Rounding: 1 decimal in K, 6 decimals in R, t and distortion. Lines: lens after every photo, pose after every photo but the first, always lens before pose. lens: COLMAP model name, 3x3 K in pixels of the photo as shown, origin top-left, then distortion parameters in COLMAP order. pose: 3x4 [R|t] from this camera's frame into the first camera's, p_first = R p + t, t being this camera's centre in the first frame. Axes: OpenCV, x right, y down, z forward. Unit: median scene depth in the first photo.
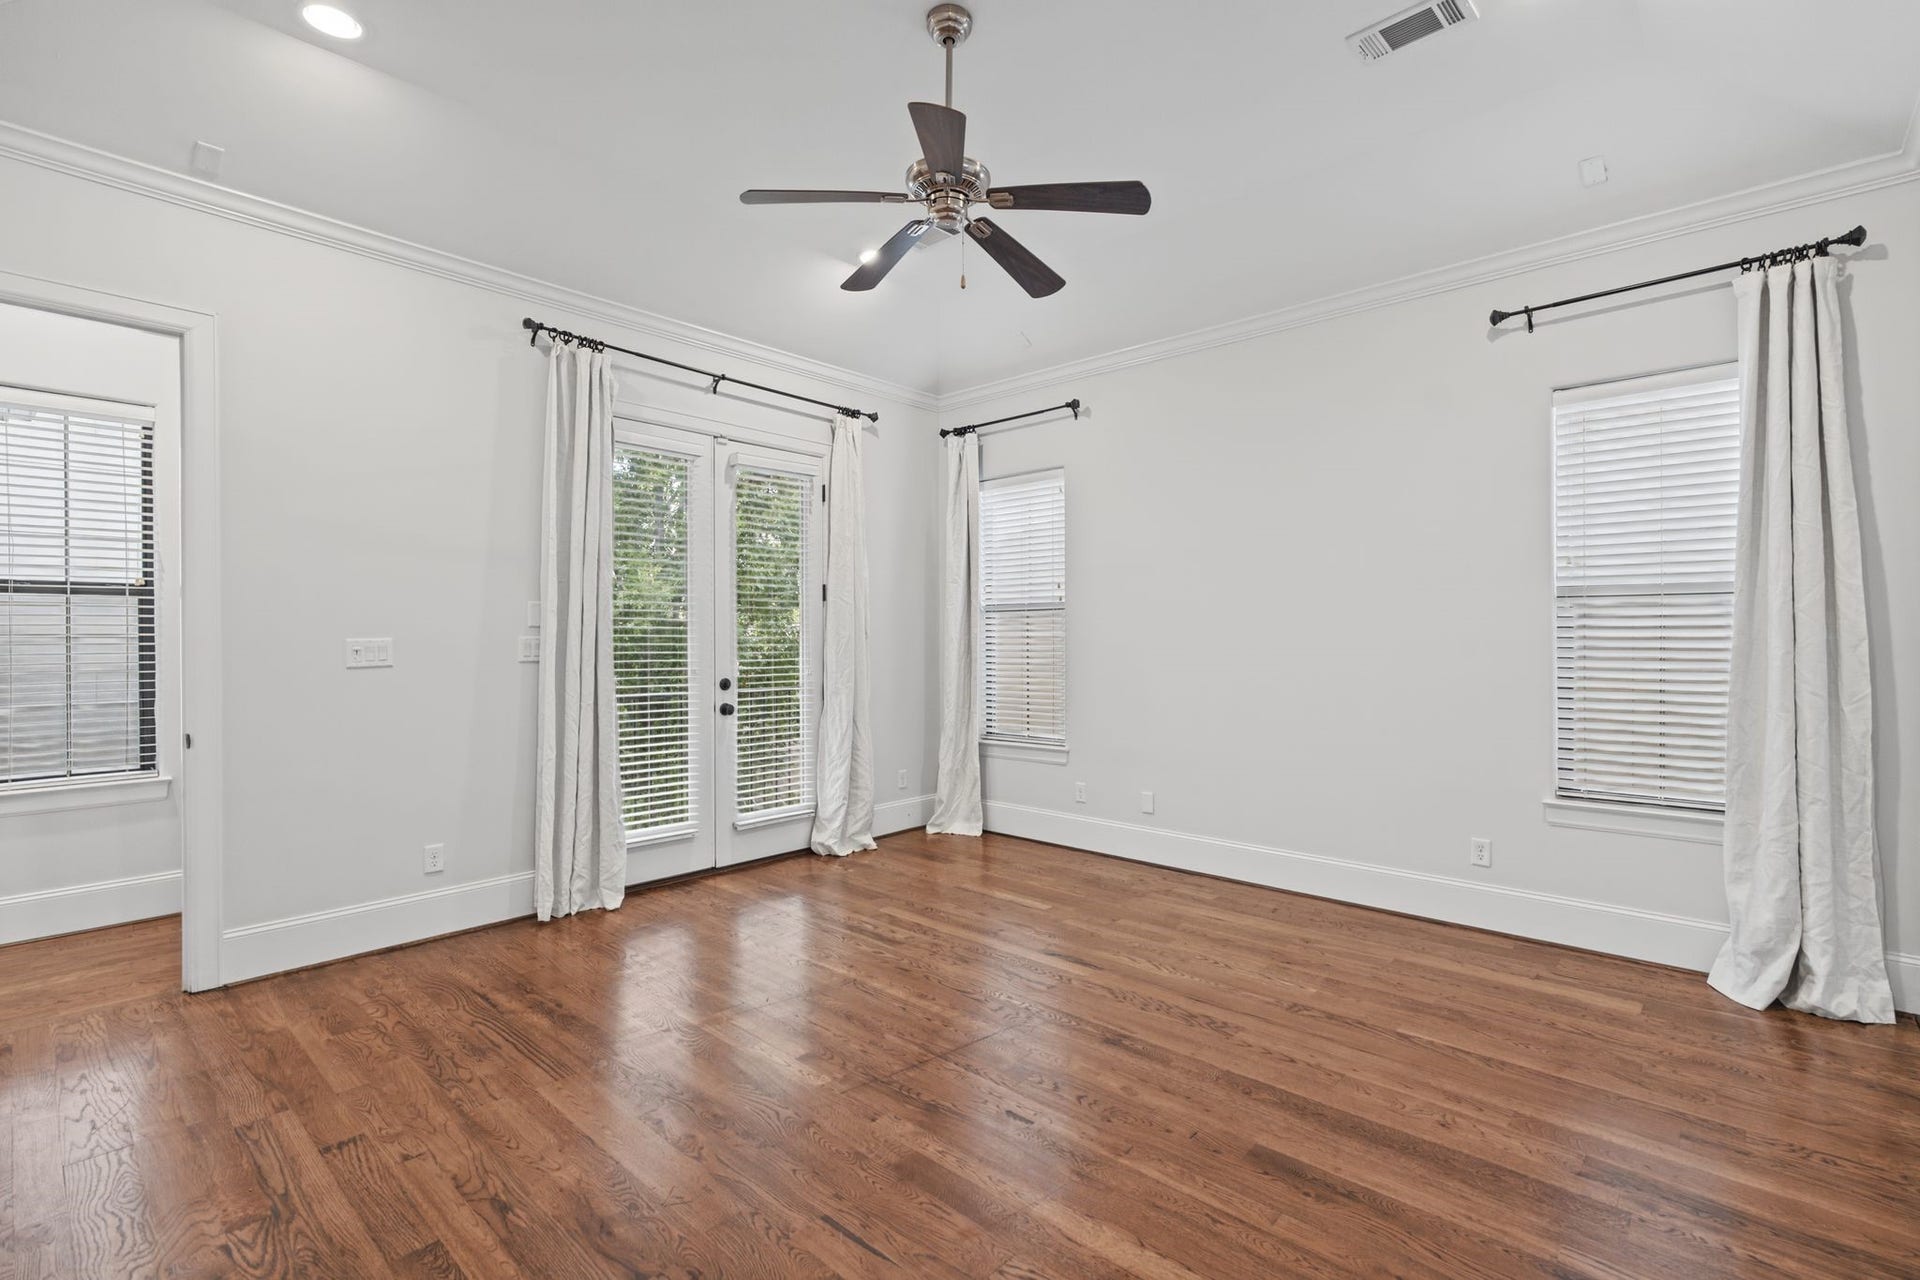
lens RADIAL K [[856.4, 0, 966.5], [0, 856.4, 636.4], [0, 0, 1]] dist [-0.003014, 0.001912]
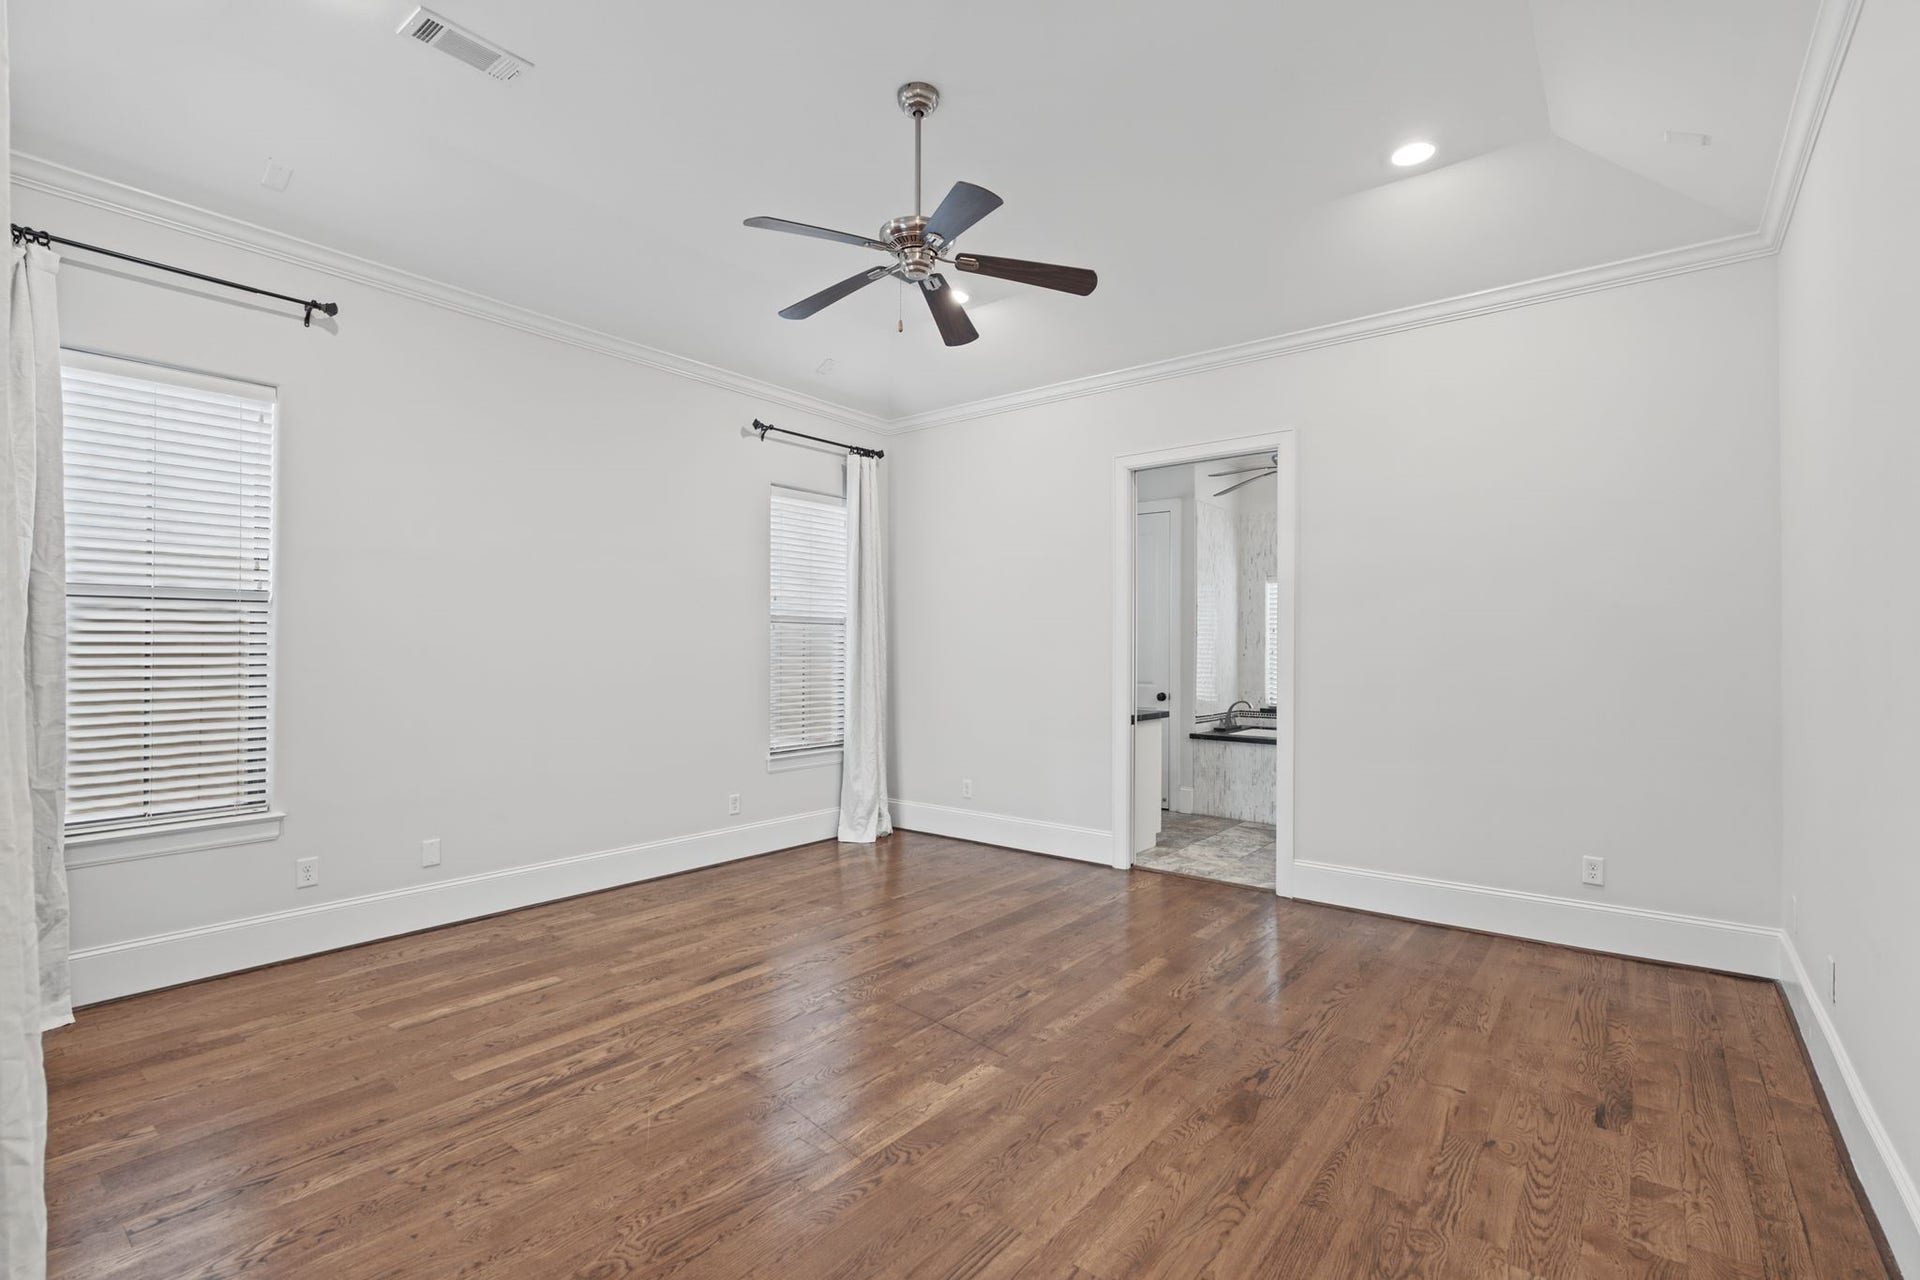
lens RADIAL K [[856.4, 0, 966.4], [0, 856.4, 648.3], [0, 0, 1]] dist [-0.003014, 0.001912]
pose [[-0.054514, 0.001704, 0.998512, -0.830059], [-0.005907, 0.999980, -0.002029, 0.001253], [-0.998496, -0.006009, -0.054503, 0.733622]]
